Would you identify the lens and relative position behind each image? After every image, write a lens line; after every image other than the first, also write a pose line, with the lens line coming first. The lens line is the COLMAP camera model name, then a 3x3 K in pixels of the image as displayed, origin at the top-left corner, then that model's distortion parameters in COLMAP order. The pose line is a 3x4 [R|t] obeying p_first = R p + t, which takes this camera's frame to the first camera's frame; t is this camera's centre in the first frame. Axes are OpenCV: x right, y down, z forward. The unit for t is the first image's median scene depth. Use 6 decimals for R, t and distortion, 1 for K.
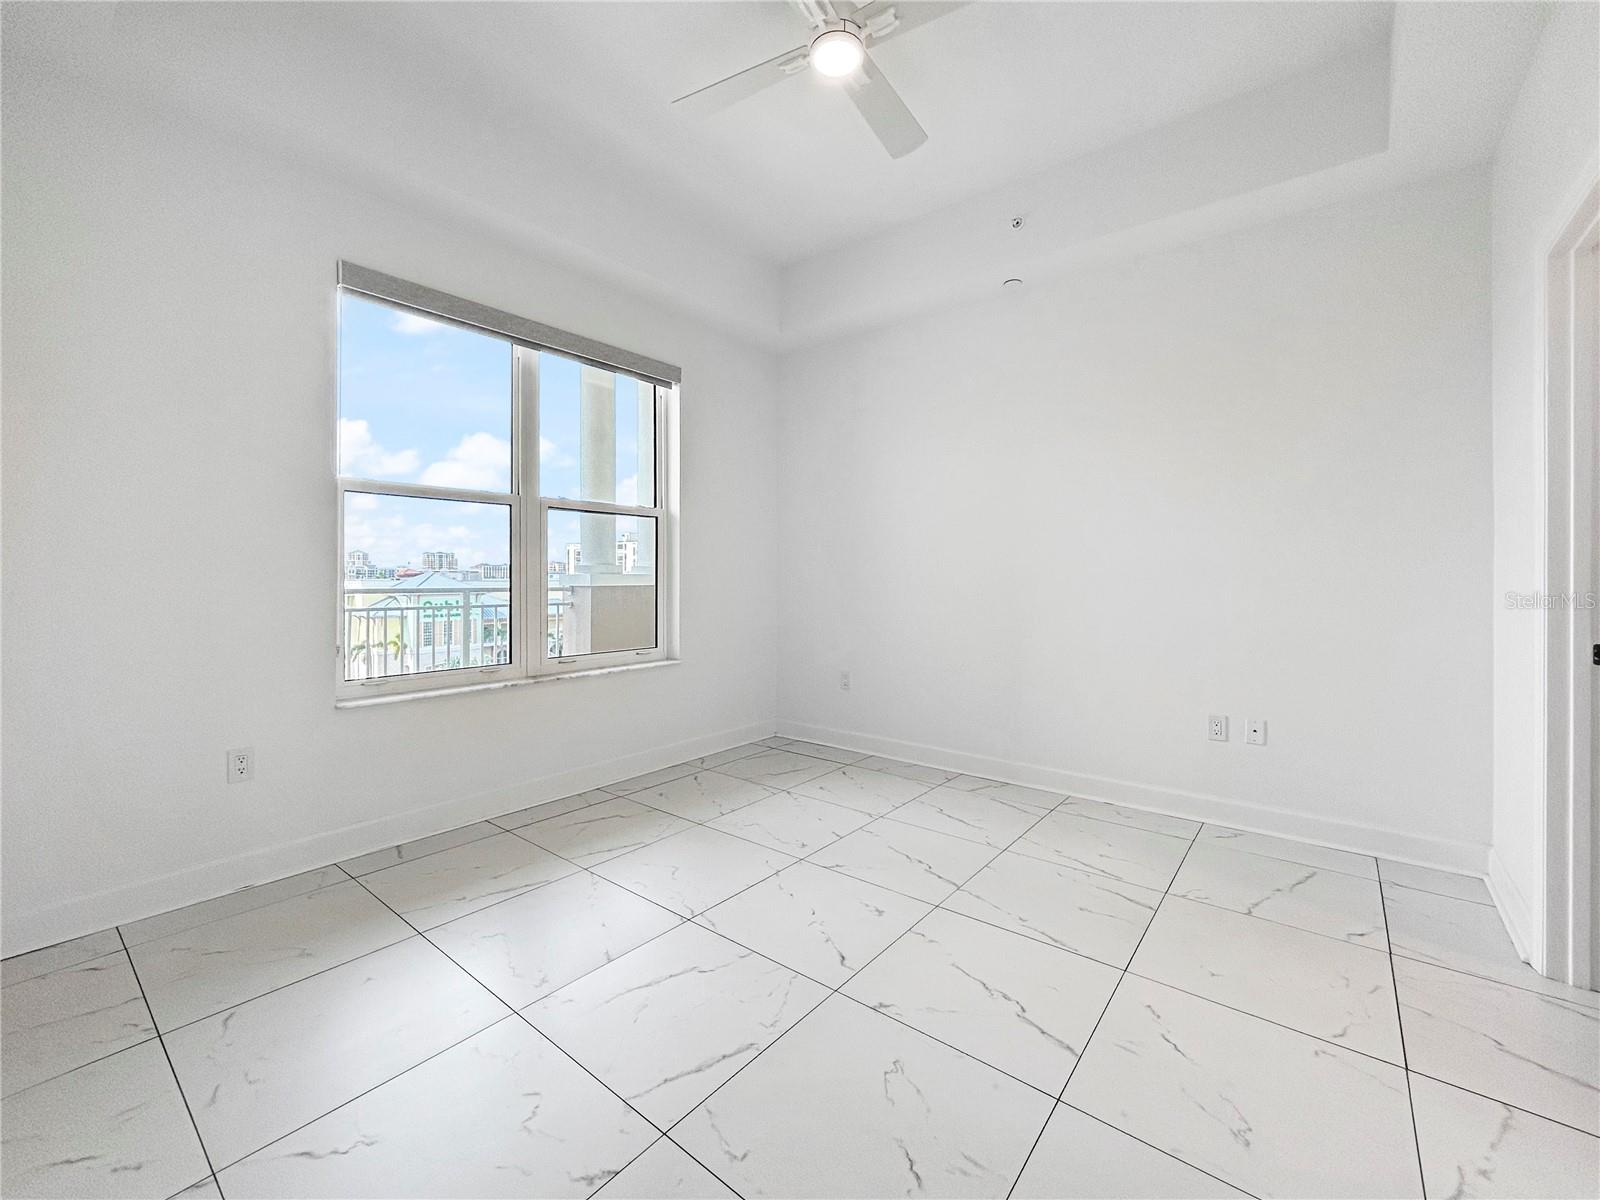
lens RADIAL K [[669.5, 0, 793.1], [0, 669.5, 579.1], [0, 0, 1]] dist [0.000266, -0.000102]
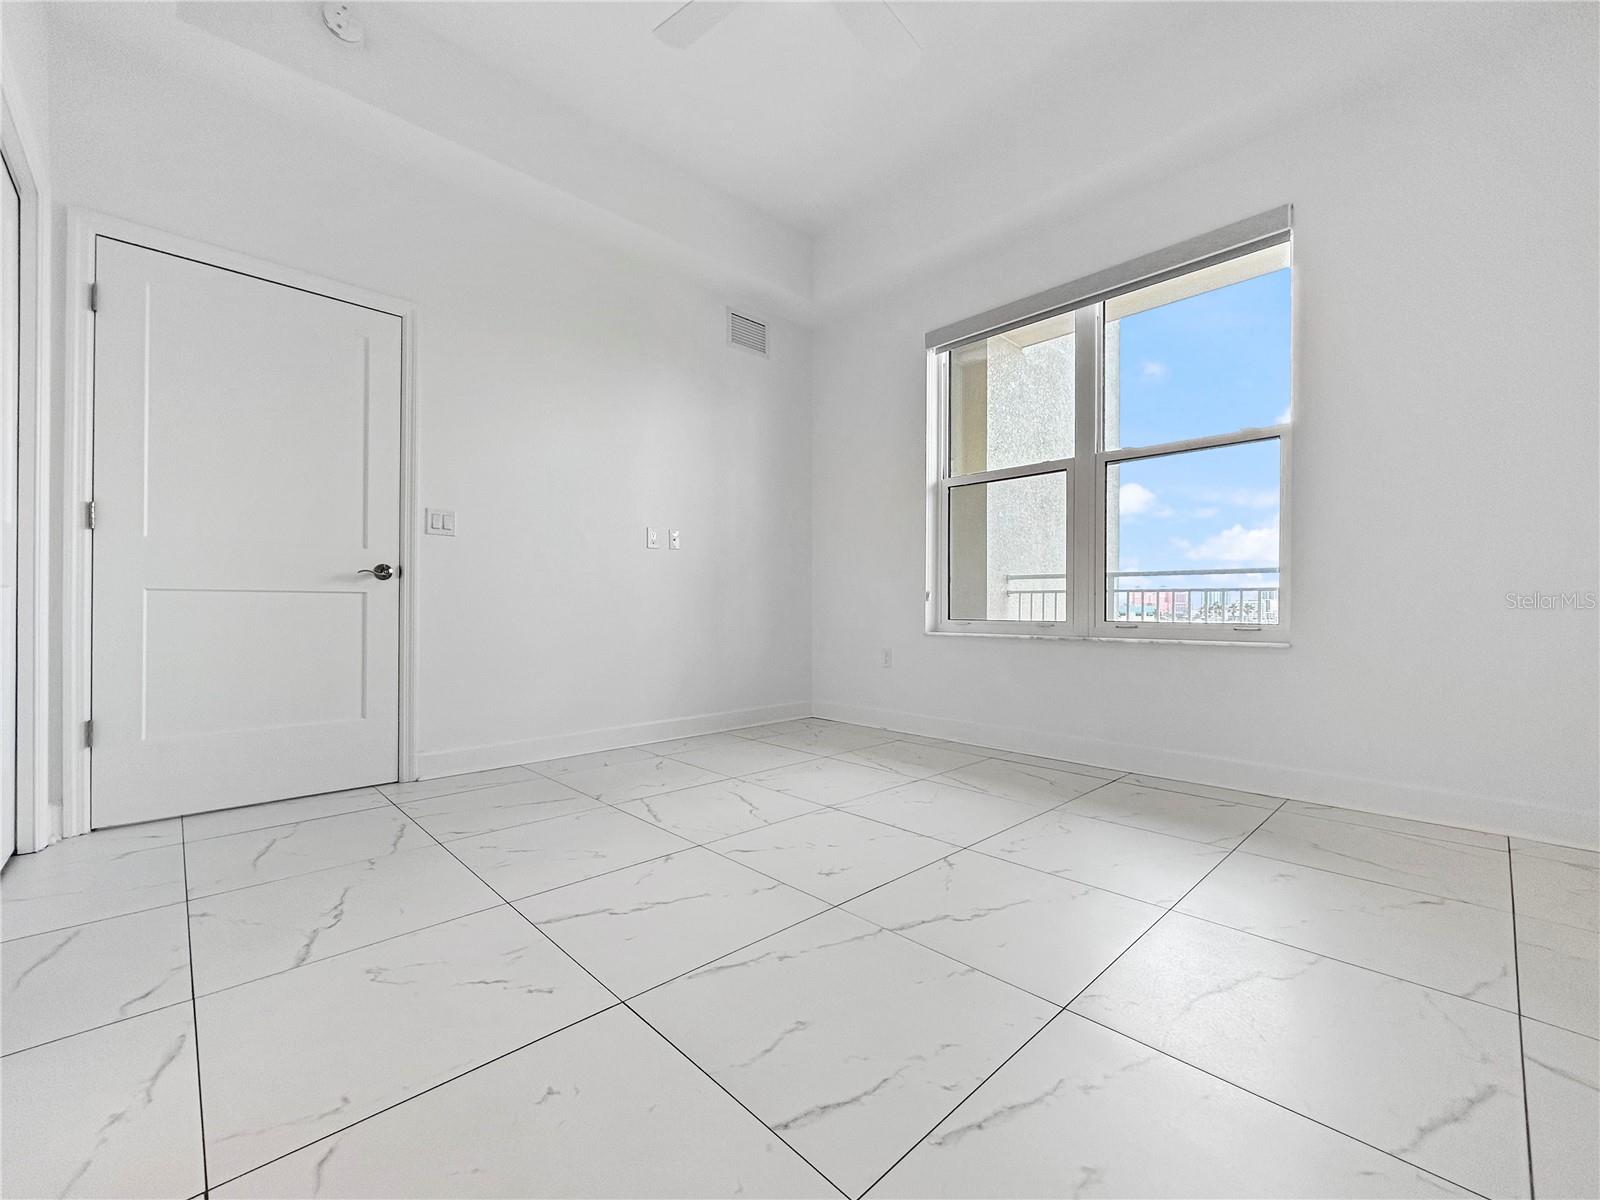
lens RADIAL K [[650.5, 0, 795.4], [0, 650.5, 612.2], [0, 0, 1]] dist [0.000242, 0.000019]
pose [[-0.128802, 0.005632, -0.991654, 0.854345], [-0.008321, 0.999943, 0.006760, 0.144604], [0.991635, 0.009122, -0.128748, 0.956021]]
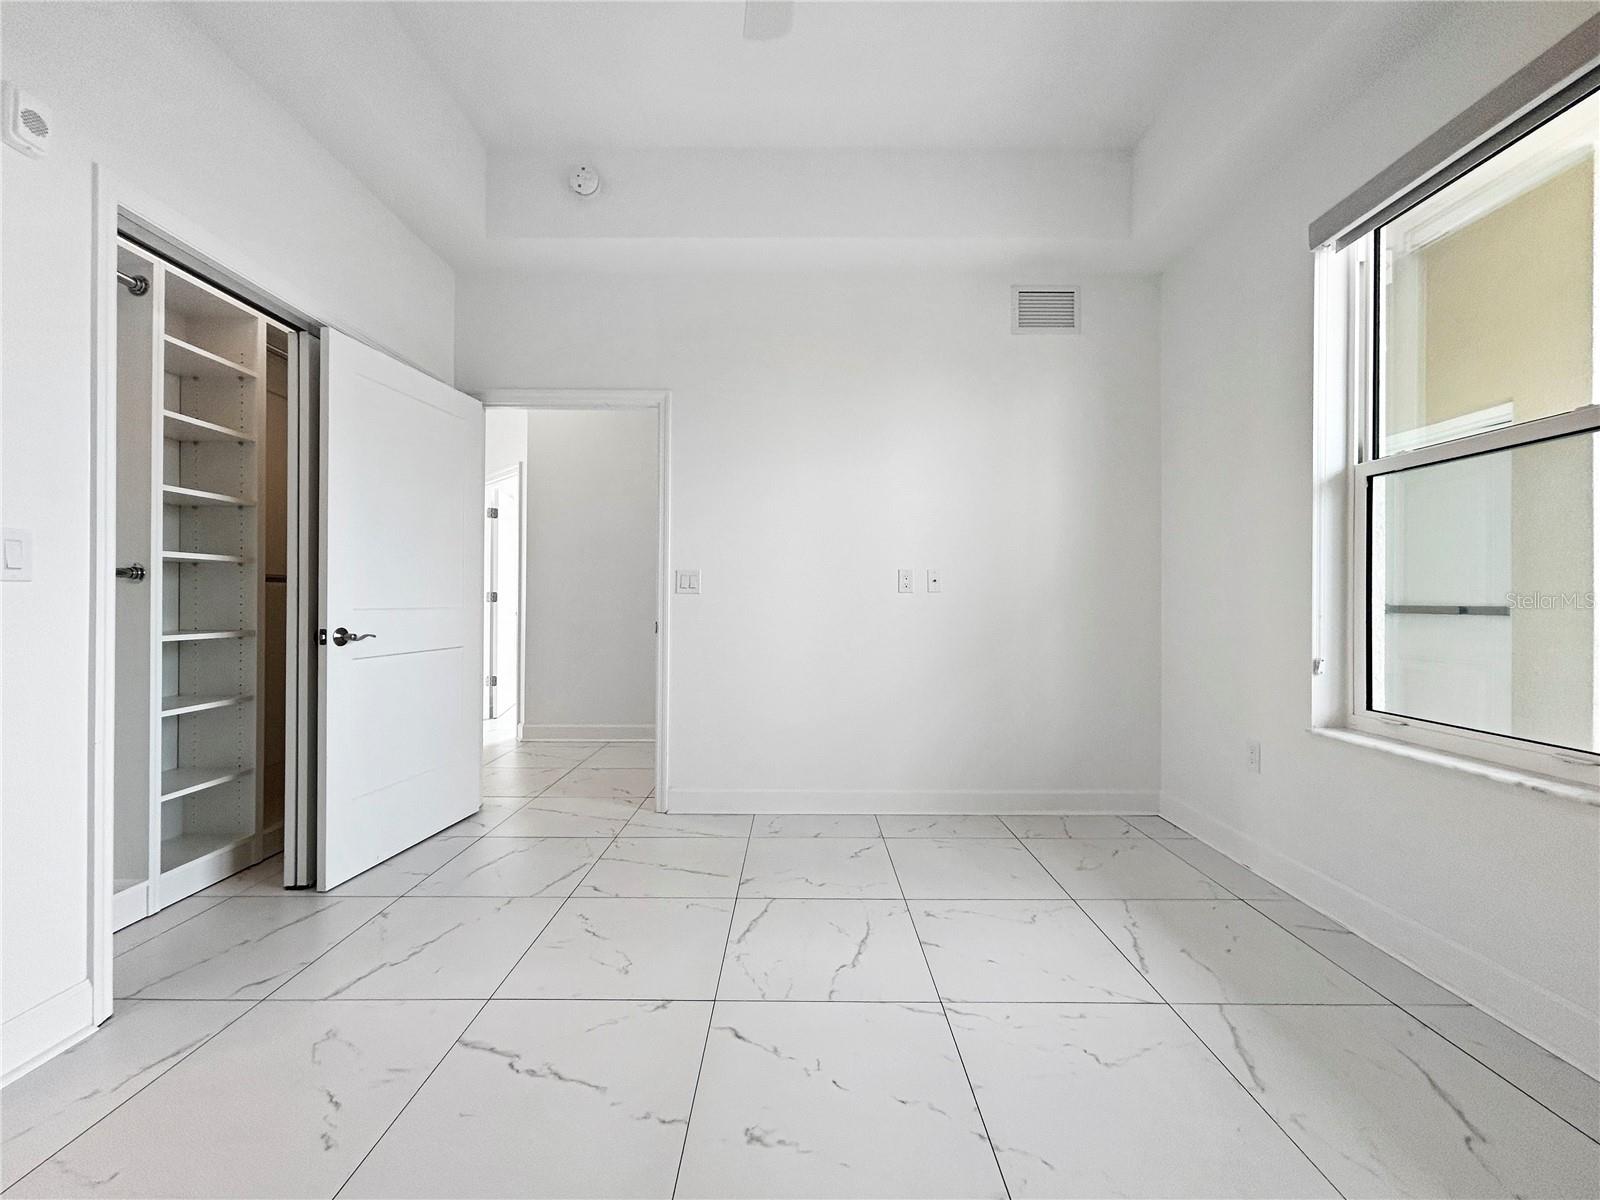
lens RADIAL K [[647.3, 0, 800.0], [0, 647.3, 600.0], [0, 0, 1]] dist [0.009914, 0.000141]
pose [[-0.772191, -0.006989, -0.635353, 0.414057], [-0.010002, 0.999949, 0.001156, 0.027019], [0.635312, 0.007247, -0.772221, 1.311996]]
